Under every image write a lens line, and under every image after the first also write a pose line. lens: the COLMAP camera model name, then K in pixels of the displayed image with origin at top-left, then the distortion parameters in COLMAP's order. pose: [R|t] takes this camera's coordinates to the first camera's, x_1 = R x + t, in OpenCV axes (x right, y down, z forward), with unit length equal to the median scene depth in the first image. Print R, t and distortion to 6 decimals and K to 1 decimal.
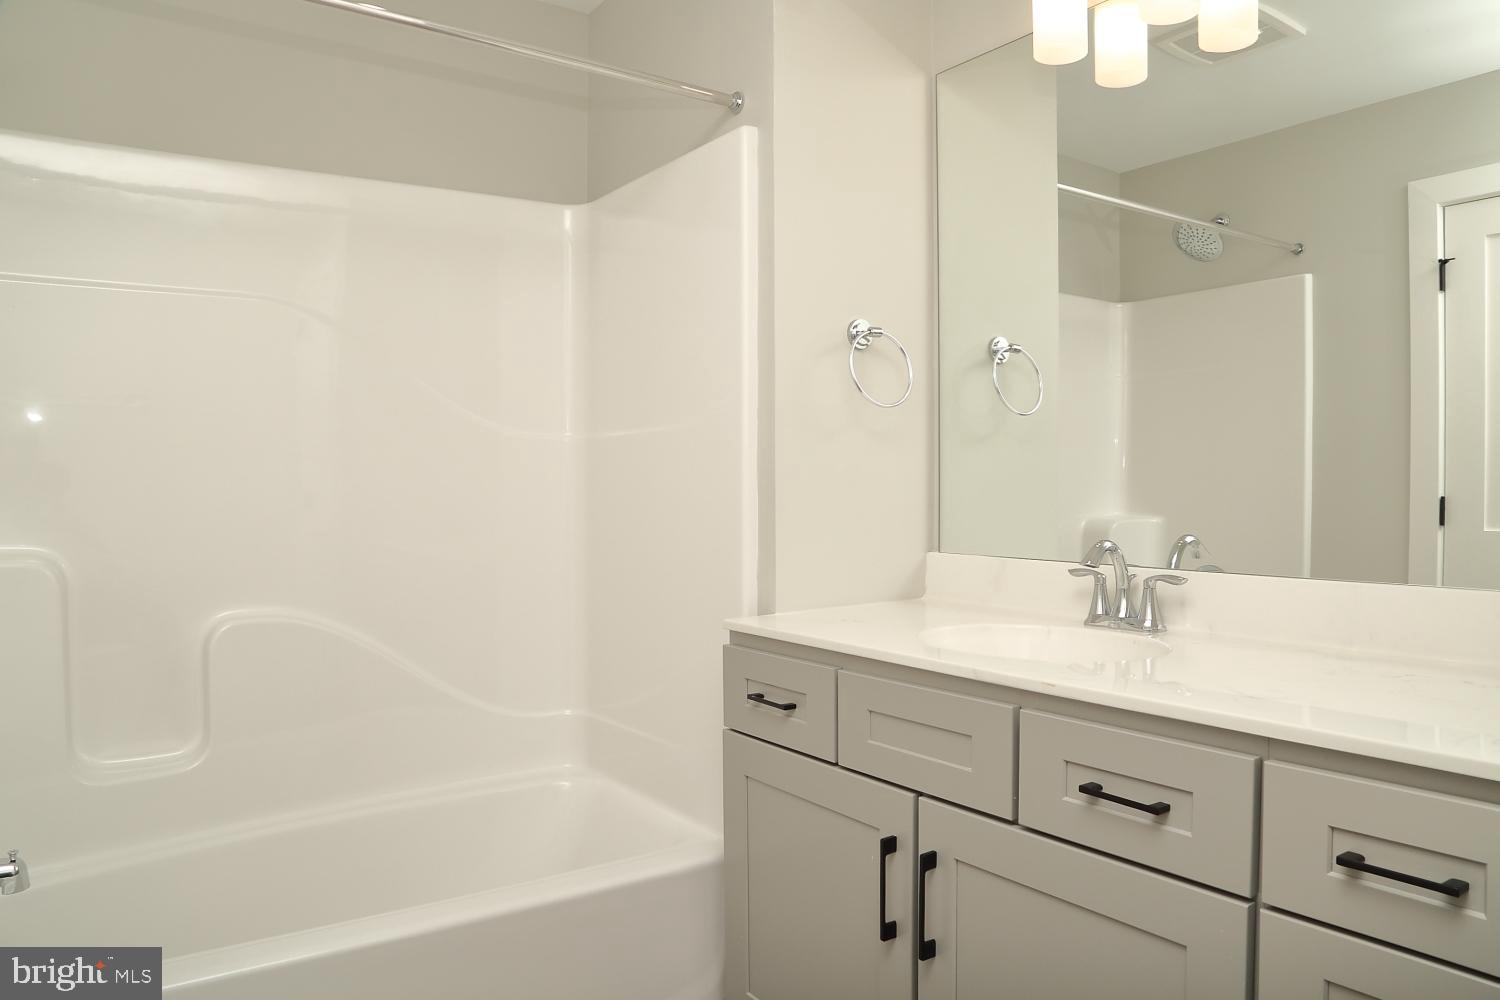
lens RADIAL K [[1045.2, 0, 750.0], [0, 1045.2, 500.0], [0, 0, 1]] dist [-0.078419, 0.000450]
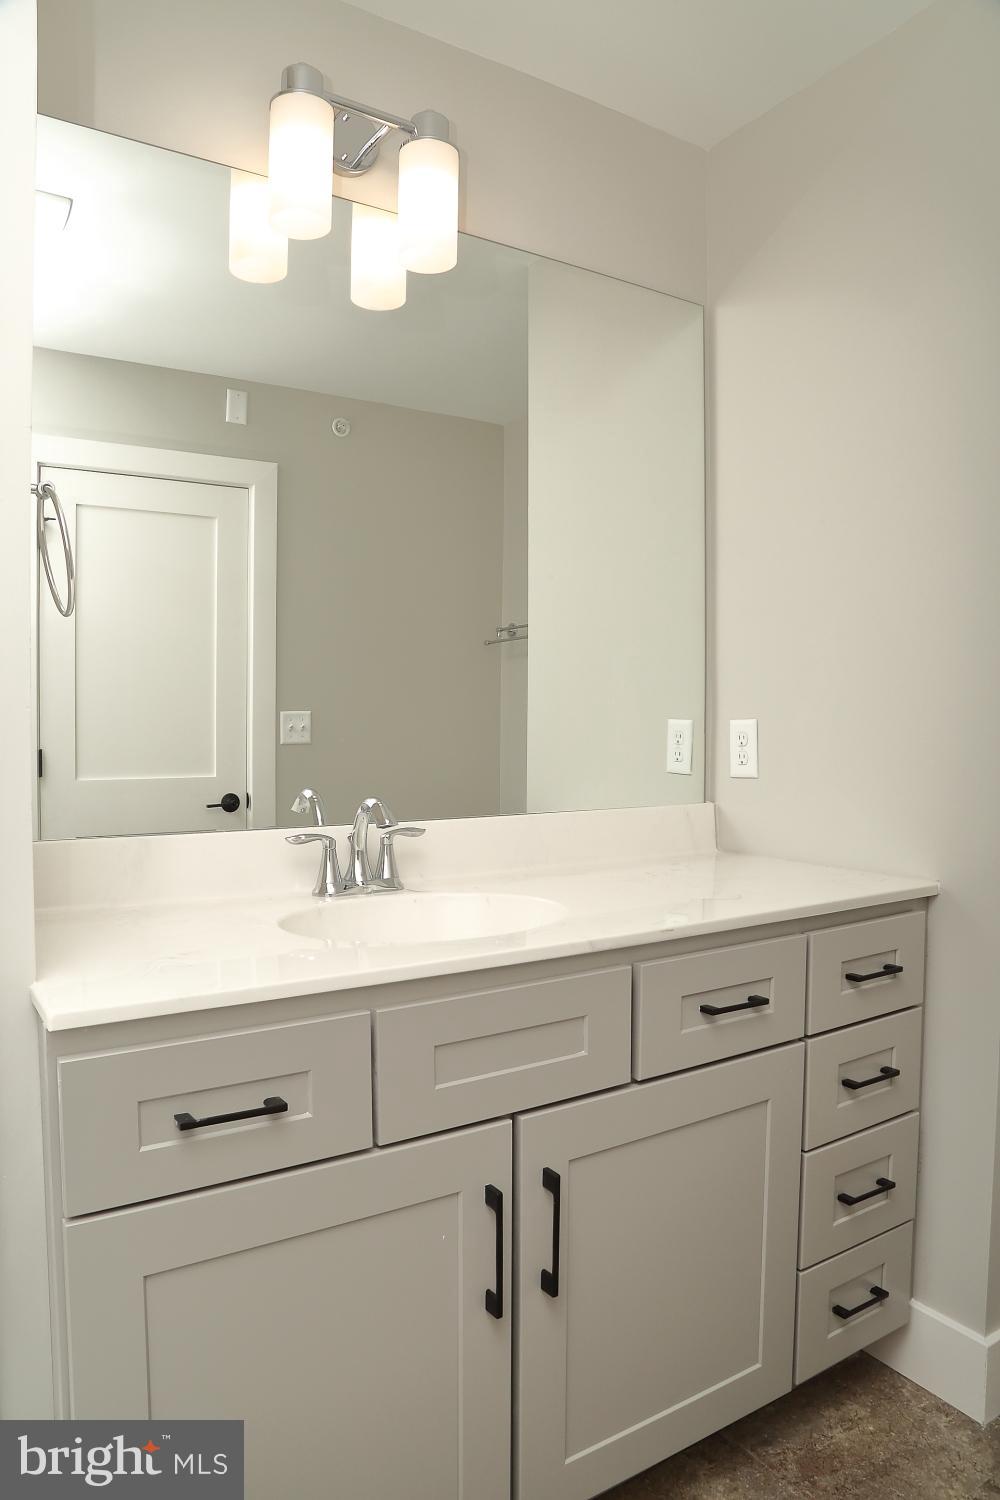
lens RADIAL K [[1253.9, 0, 500.0], [0, 1253.9, 750.0], [0, 0, 1]] dist [-0.176264, 0.000123]
pose [[-0.068312, -0.020764, 0.997448, -0.794826], [0.010863, 0.999709, 0.021555, -0.025288], [-0.997605, 0.012308, -0.068067, 1.067253]]
